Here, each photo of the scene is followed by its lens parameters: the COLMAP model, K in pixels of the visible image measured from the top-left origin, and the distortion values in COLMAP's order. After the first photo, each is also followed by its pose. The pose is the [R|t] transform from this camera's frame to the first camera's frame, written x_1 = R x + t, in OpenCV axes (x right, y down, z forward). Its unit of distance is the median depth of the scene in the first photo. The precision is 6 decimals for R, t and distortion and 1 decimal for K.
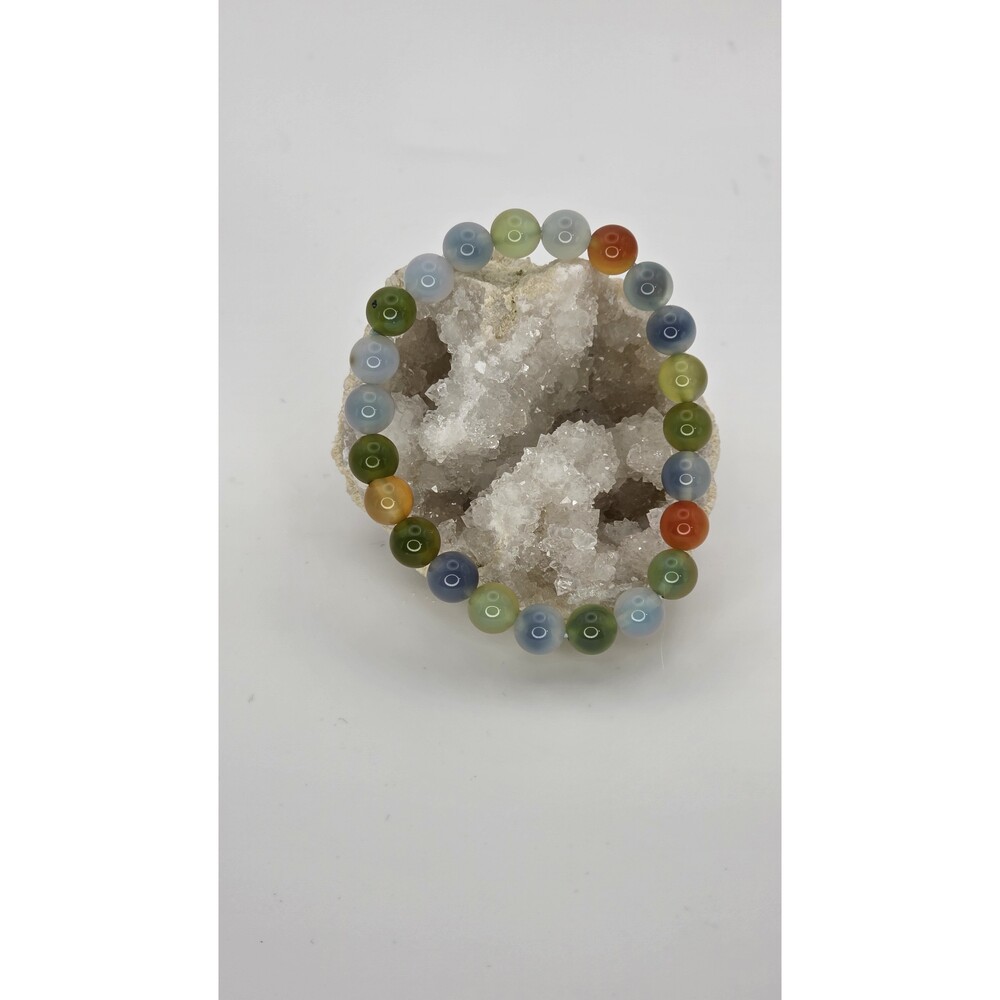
lens RADIAL K [[2260.5, 0, 505.2], [0, 2260.5, 490.2], [0, 0, 1]] dist [-1.692557, 0.039754]
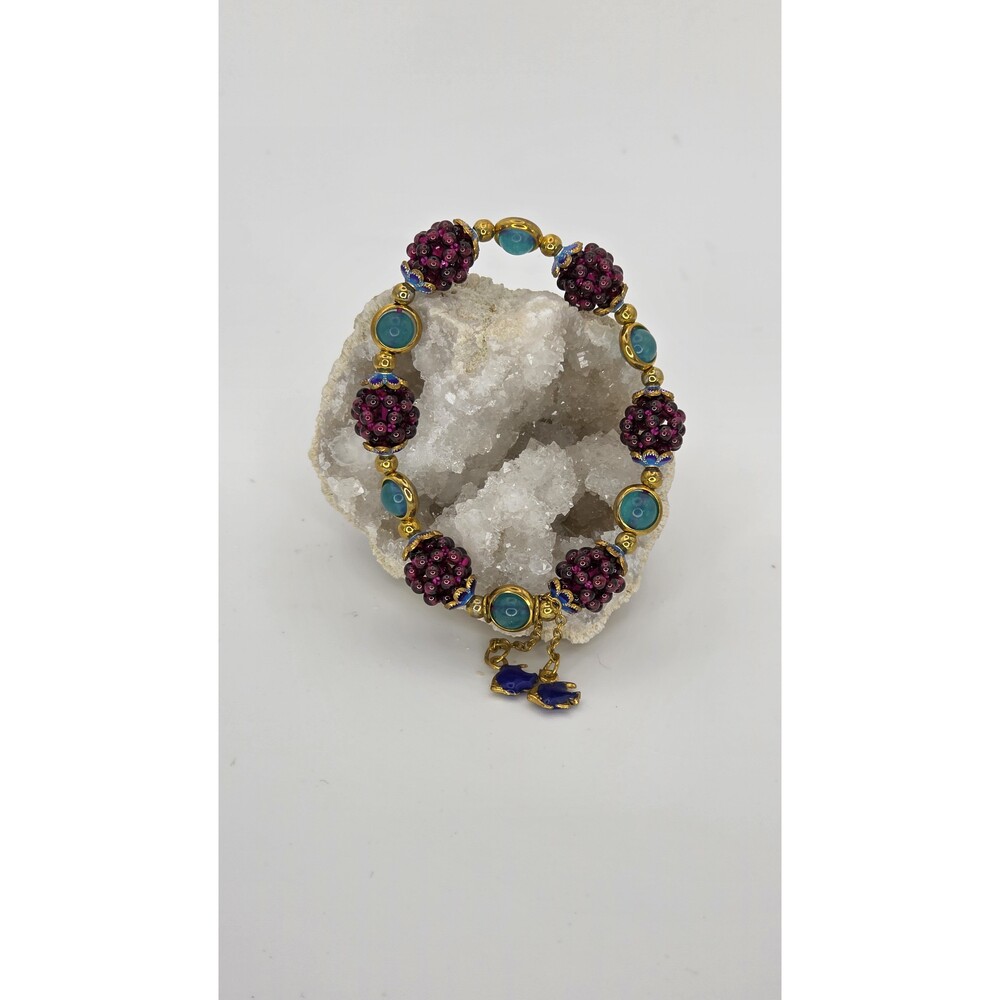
lens RADIAL K [[2260.5, 0, 505.2], [0, 2260.5, 490.2], [0, 0, 1]] dist [-1.692557, 0.039754]
pose [[0.998863, 0.046007, 0.012485, 0.003471], [-0.047390, 0.986707, 0.155445, -0.177600], [-0.005167, -0.155860, 0.987766, -0.052537]]
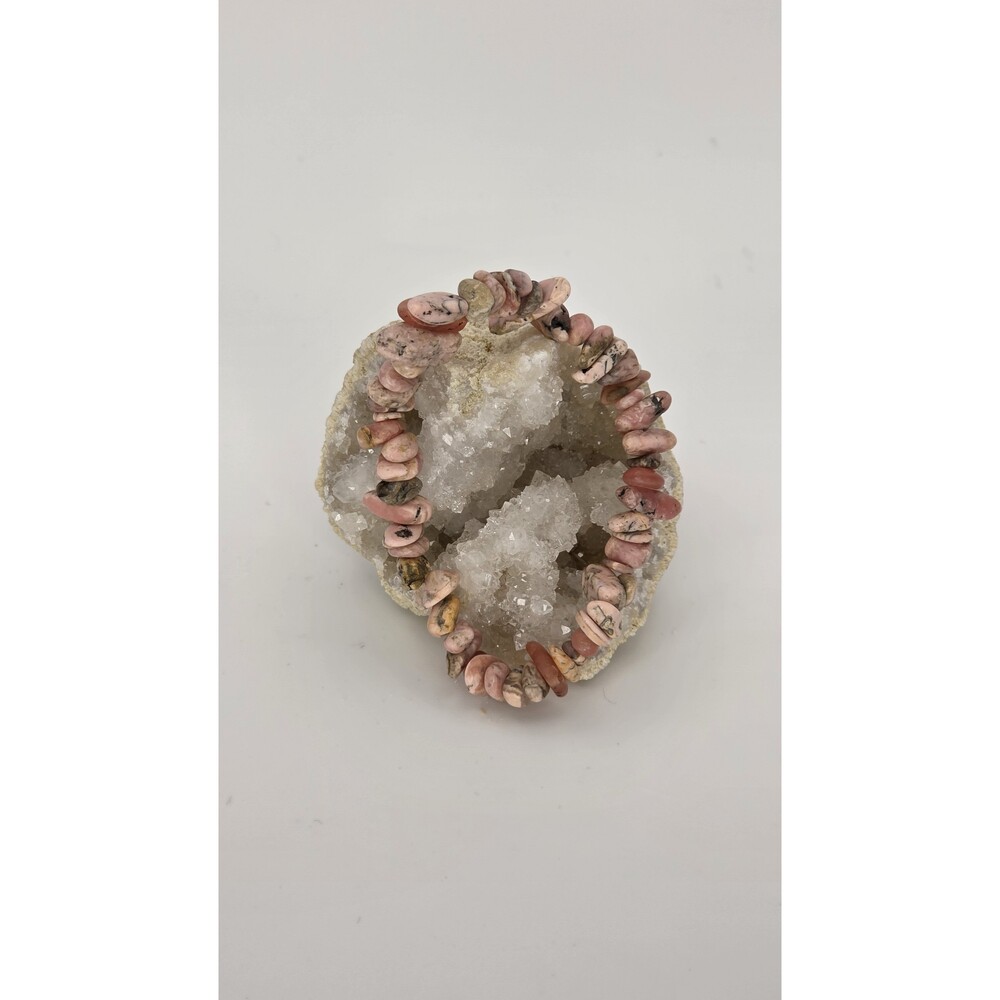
lens RADIAL K [[2260.5, 0, 505.2], [0, 2260.5, 490.2], [0, 0, 1]] dist [-1.692557, 0.039754]
pose [[0.997436, 0.039637, -0.059583, 0.078695], [-0.024286, 0.970670, 0.239184, -0.282105], [0.067316, -0.237124, 0.969144, -0.016584]]
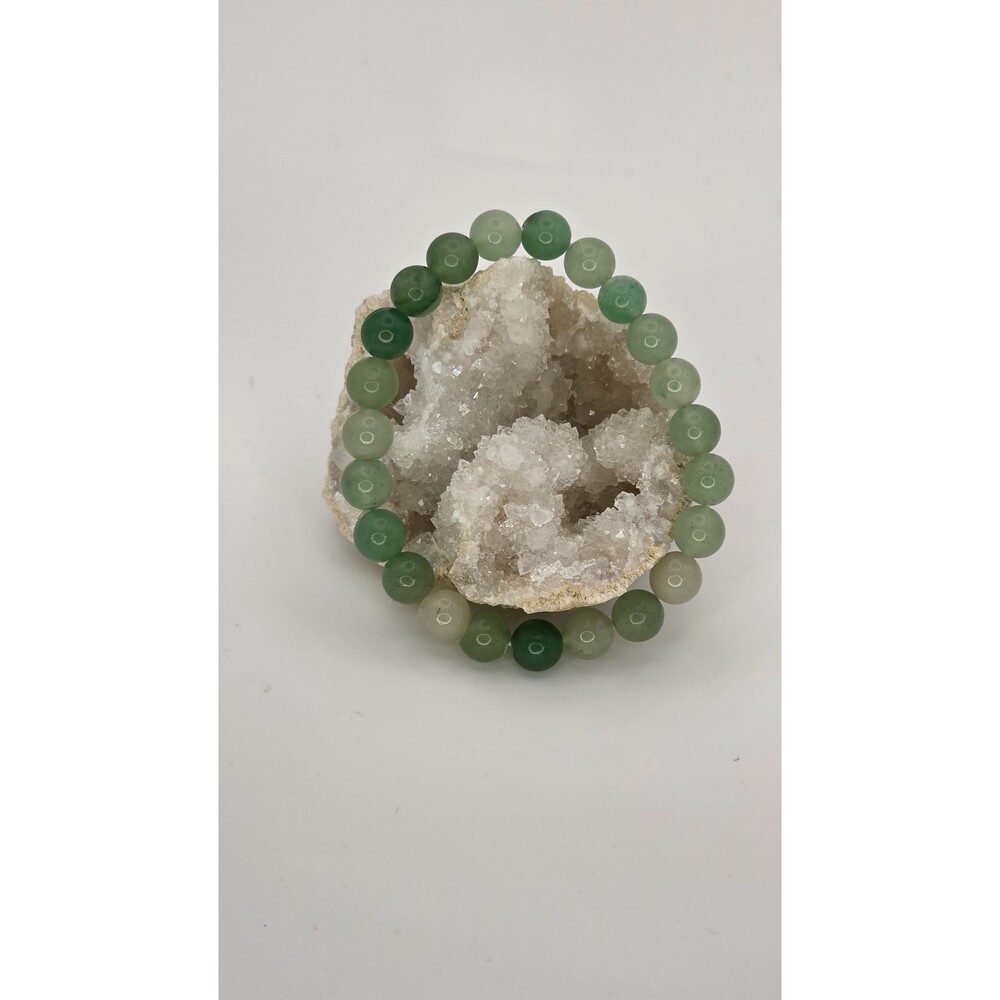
lens RADIAL K [[2260.5, 0, 505.2], [0, 2260.5, 490.2], [0, 0, 1]] dist [-1.692557, 0.039754]
pose [[0.978985, -0.096423, -0.179697, 0.197652], [0.039750, 0.954482, -0.295607, 0.302121], [0.200021, 0.282252, 0.938256, 0.061556]]
